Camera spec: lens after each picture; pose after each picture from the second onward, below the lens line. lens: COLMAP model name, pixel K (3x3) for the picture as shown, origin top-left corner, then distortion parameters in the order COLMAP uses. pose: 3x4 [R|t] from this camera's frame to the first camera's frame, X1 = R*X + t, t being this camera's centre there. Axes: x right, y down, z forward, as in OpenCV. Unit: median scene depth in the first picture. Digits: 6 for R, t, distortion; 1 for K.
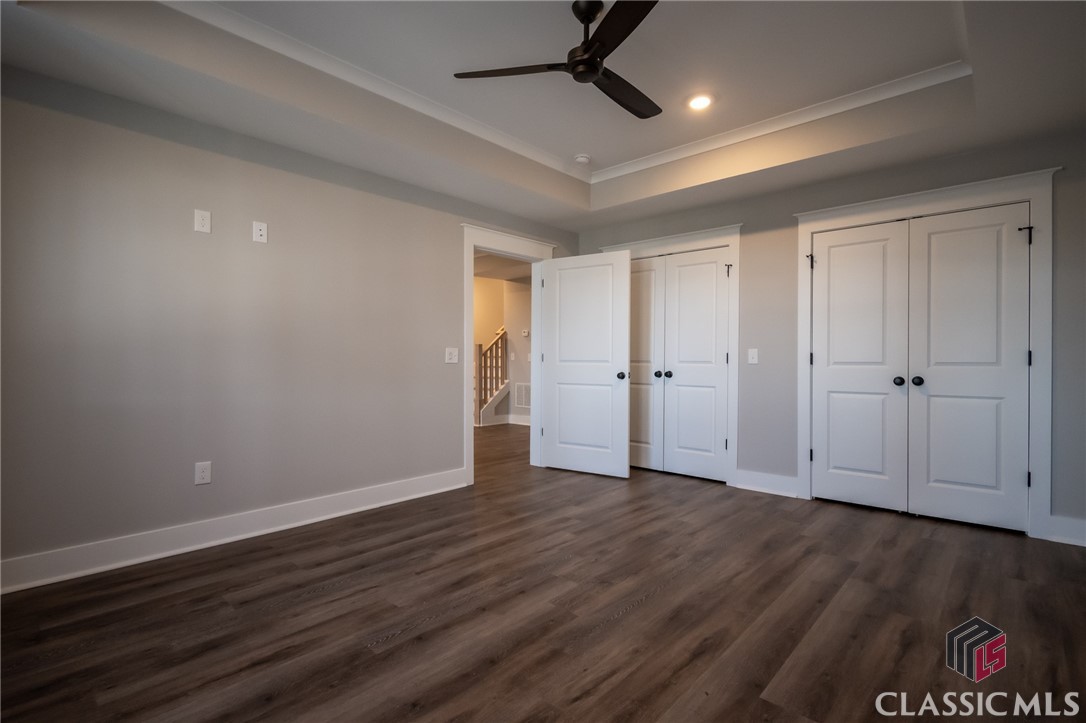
lens RADIAL K [[511.5, 0, 544.1], [0, 511.5, 362.9], [0, 0, 1]] dist [0.002699, -0.000303]
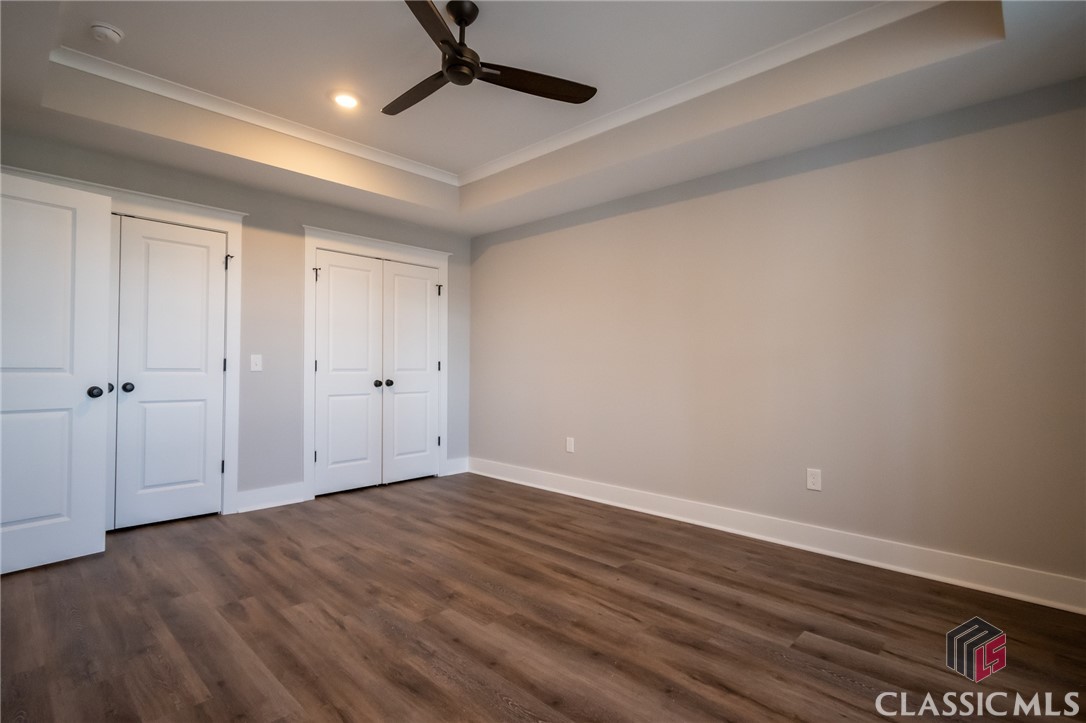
lens RADIAL K [[527.2, 0, 541.1], [0, 527.2, 362.4], [0, 0, 1]] dist [0.003543, -0.000096]
pose [[0.027412, 0.005006, 0.999612, -0.785500], [0.001364, 0.999986, -0.005045, -0.012198], [-0.999623, 0.001501, 0.027405, 0.704839]]
